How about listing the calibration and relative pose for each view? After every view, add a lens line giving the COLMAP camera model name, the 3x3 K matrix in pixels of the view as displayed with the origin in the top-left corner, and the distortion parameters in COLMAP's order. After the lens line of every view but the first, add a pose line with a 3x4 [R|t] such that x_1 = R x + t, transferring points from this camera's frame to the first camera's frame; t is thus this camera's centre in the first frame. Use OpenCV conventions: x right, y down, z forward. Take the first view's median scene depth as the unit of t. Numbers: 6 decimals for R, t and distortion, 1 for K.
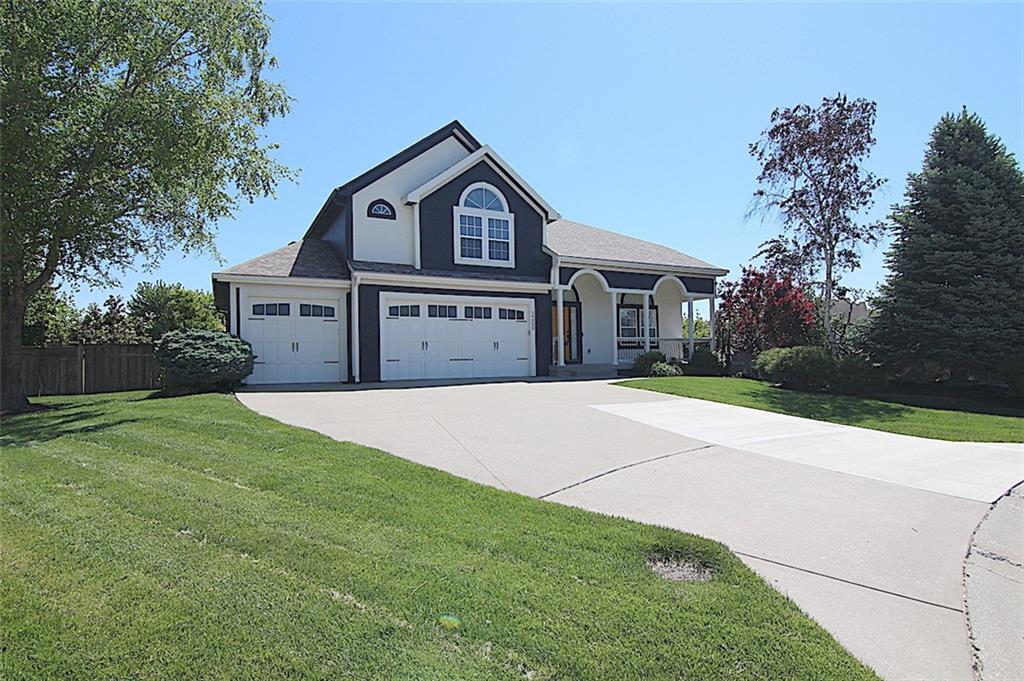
lens RADIAL K [[550.2, 0, 517.7], [0, 550.2, 349.4], [0, 0, 1]] dist [0.000342, -0.007276]
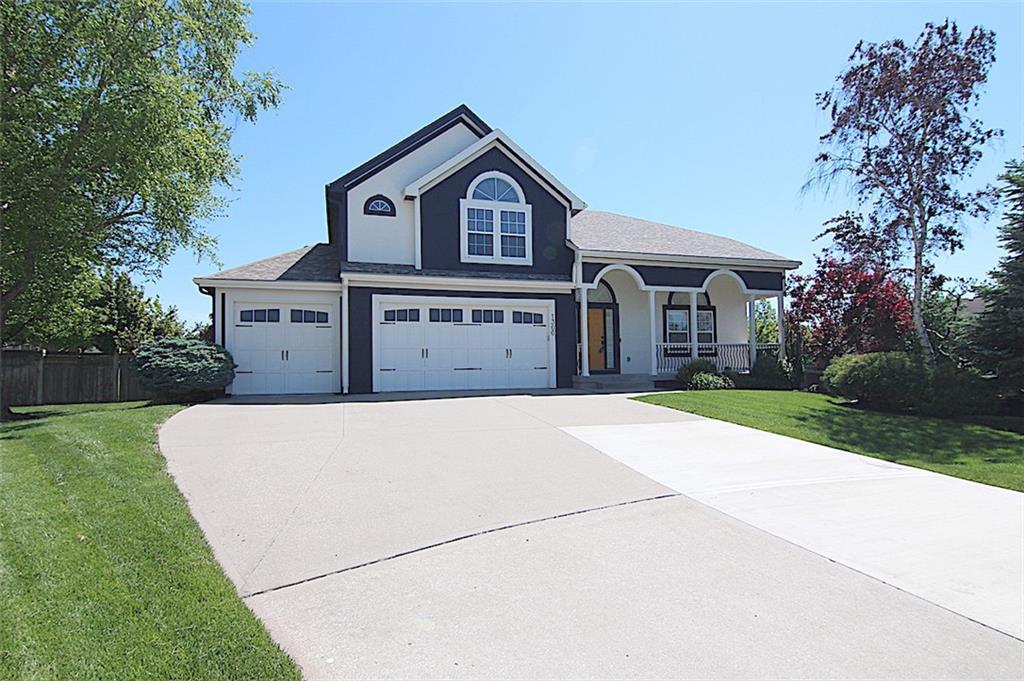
lens RADIAL K [[550.2, 0, 517.7], [0, 550.2, 349.4], [0, 0, 1]] dist [0.000342, -0.007276]
pose [[0.983762, -0.004734, -0.179417, 0.137447], [0.001935, 0.999874, -0.015774, 0.000974], [0.179469, 0.015171, 0.983647, 0.133320]]
